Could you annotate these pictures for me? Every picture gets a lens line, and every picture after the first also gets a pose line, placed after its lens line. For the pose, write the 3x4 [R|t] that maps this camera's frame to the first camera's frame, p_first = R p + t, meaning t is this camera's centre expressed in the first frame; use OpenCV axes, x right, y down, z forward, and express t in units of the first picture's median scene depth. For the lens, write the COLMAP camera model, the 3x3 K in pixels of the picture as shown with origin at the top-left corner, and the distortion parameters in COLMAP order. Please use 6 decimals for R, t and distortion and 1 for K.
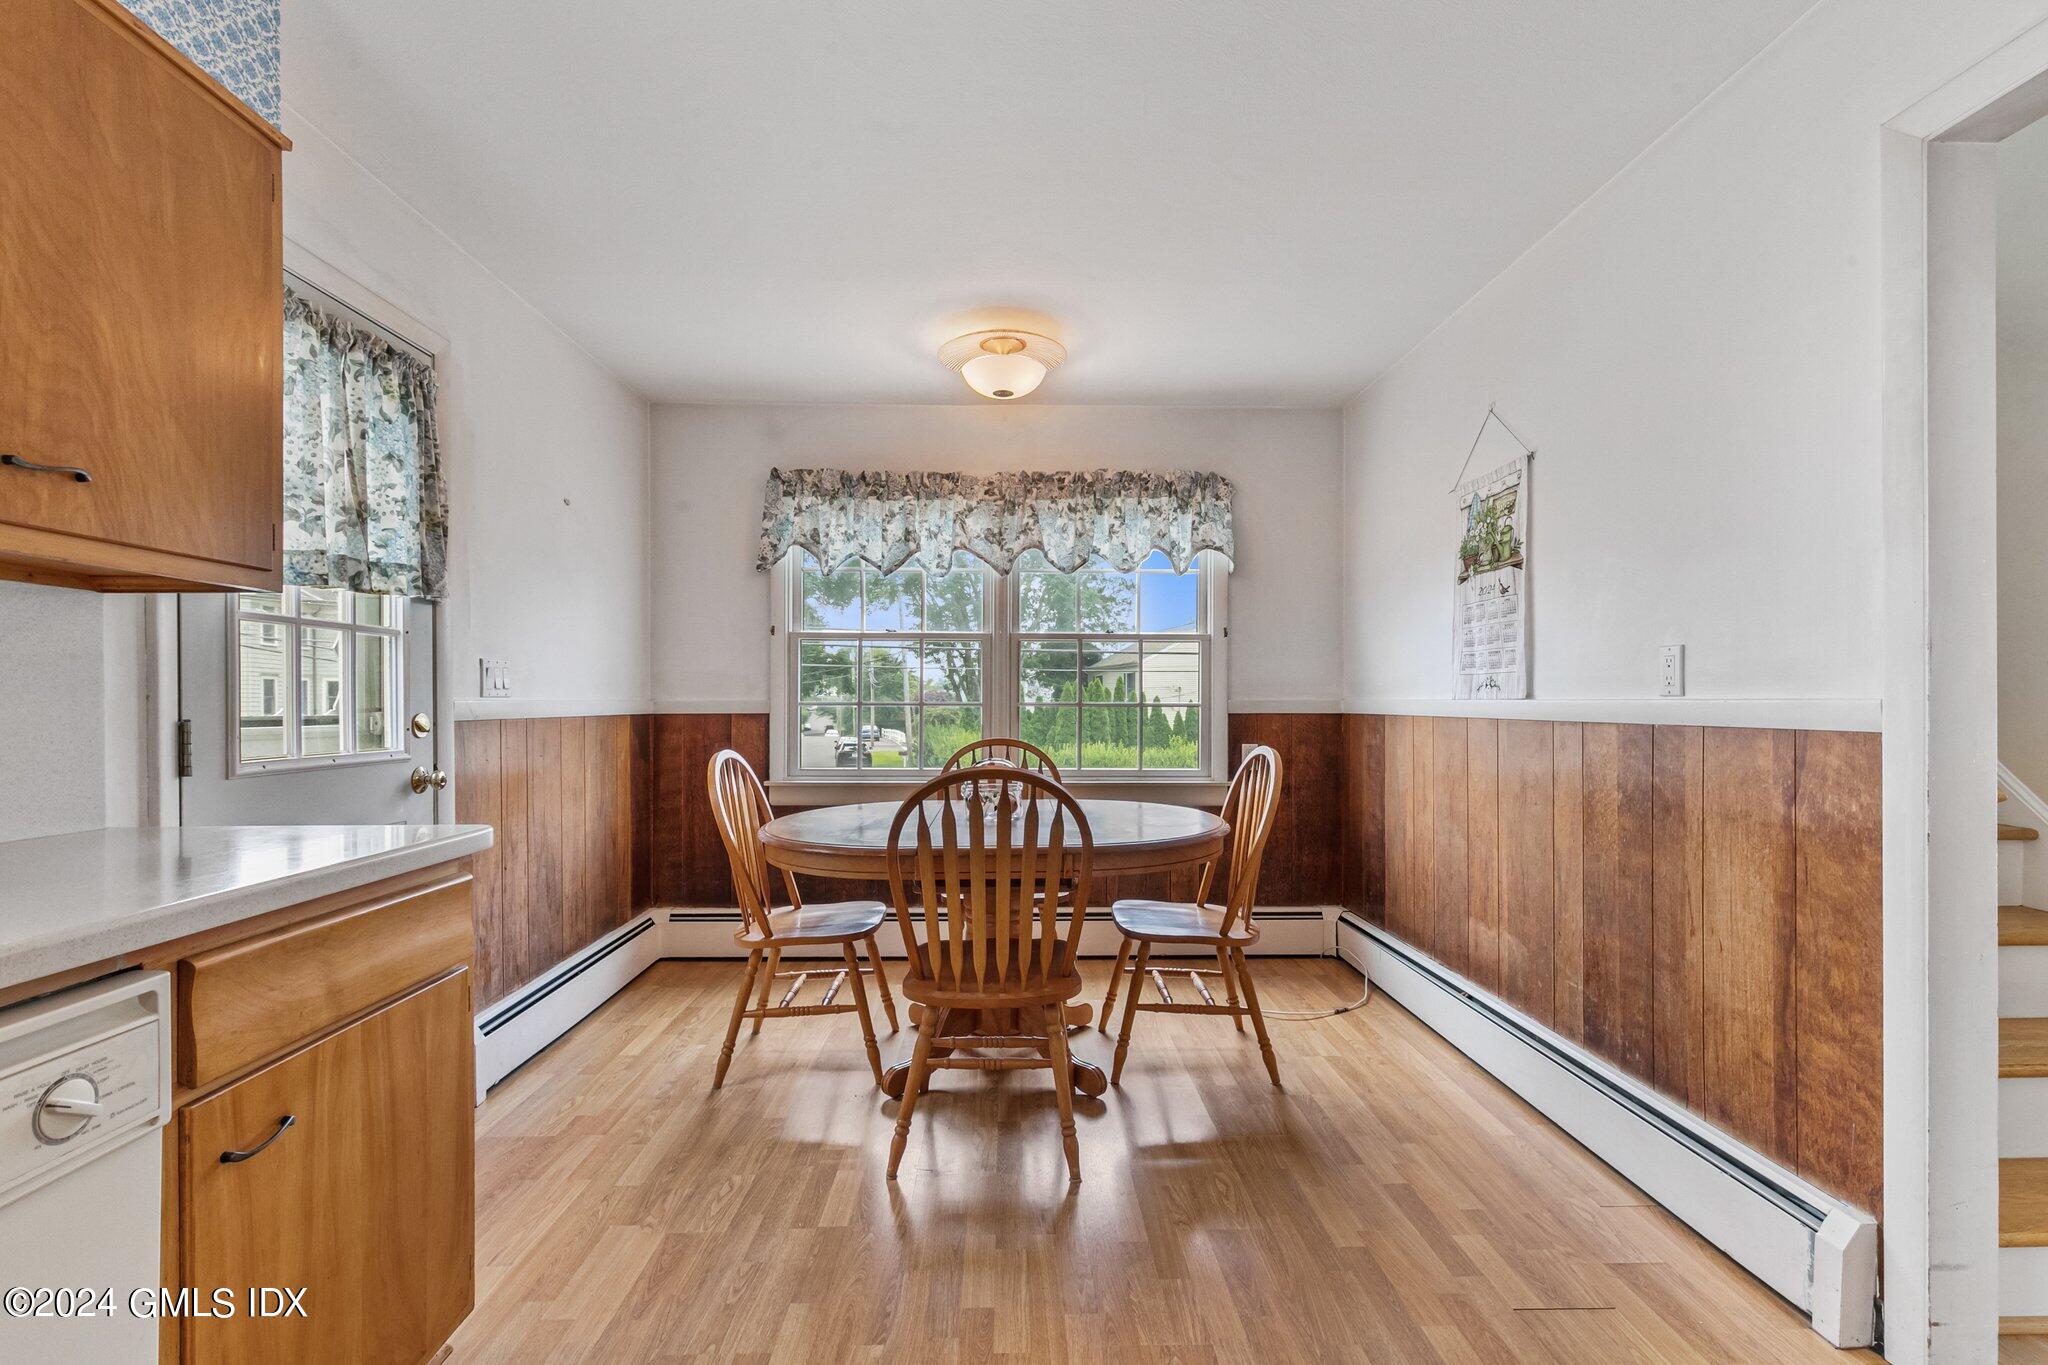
lens RADIAL K [[921.8, 0, 1014.8], [0, 921.8, 694.0], [0, 0, 1]] dist [0.008269, -0.002410]
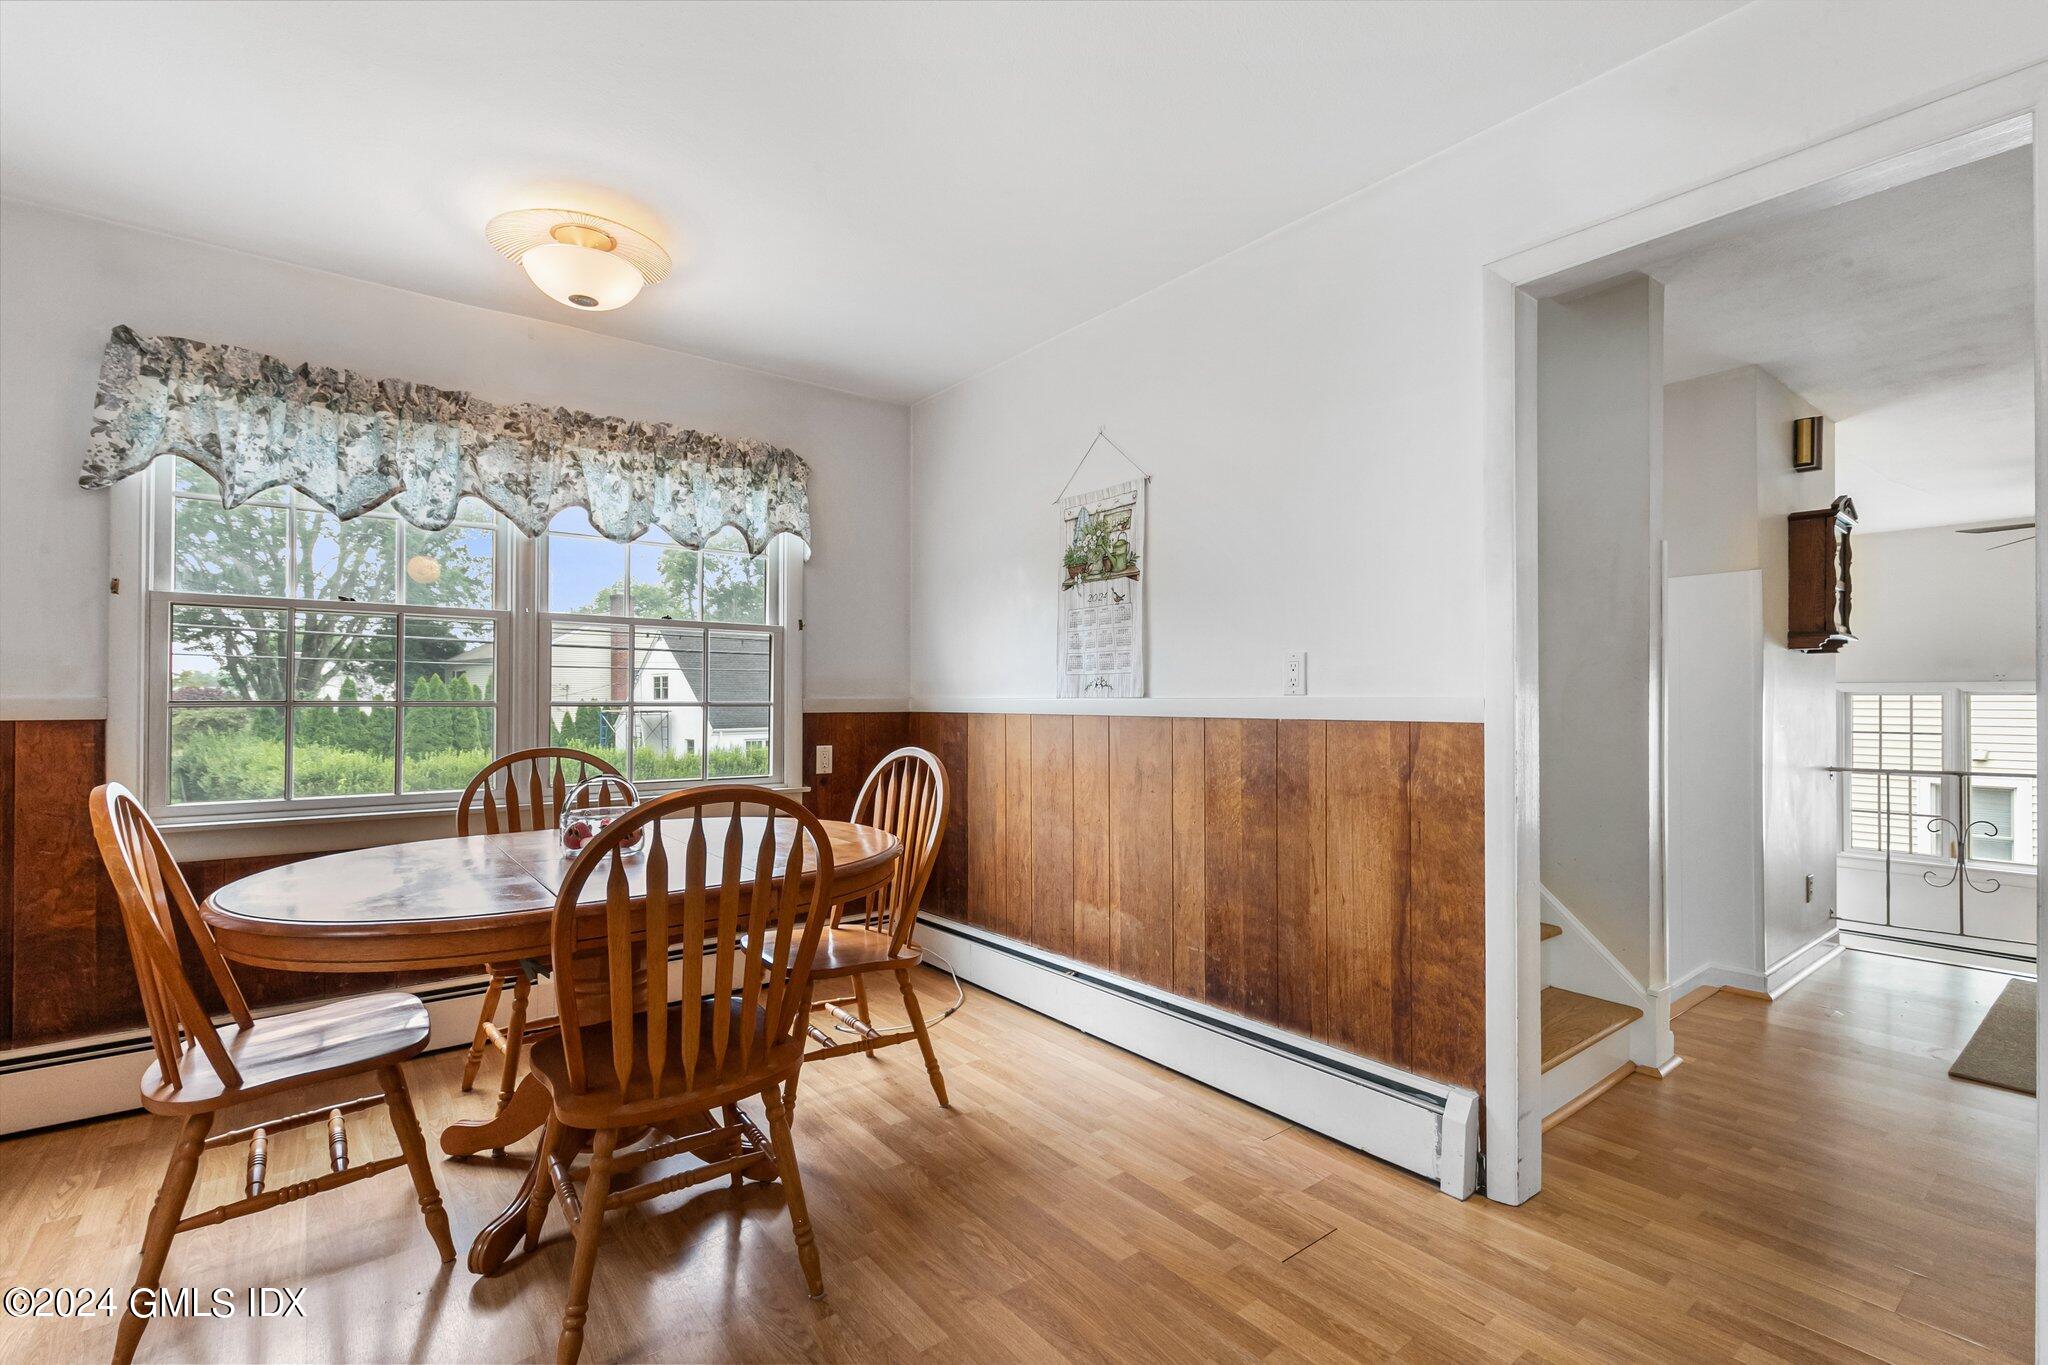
lens RADIAL K [[921.8, 0, 1026.1], [0, 921.8, 687.5], [0, 0, 1]] dist [0.008269, -0.002410]
pose [[0.799064, 0.008389, 0.601187, -0.208539], [-0.004604, 0.999959, -0.007834, 0.002572], [-0.601228, 0.003492, 0.799070, 0.186260]]
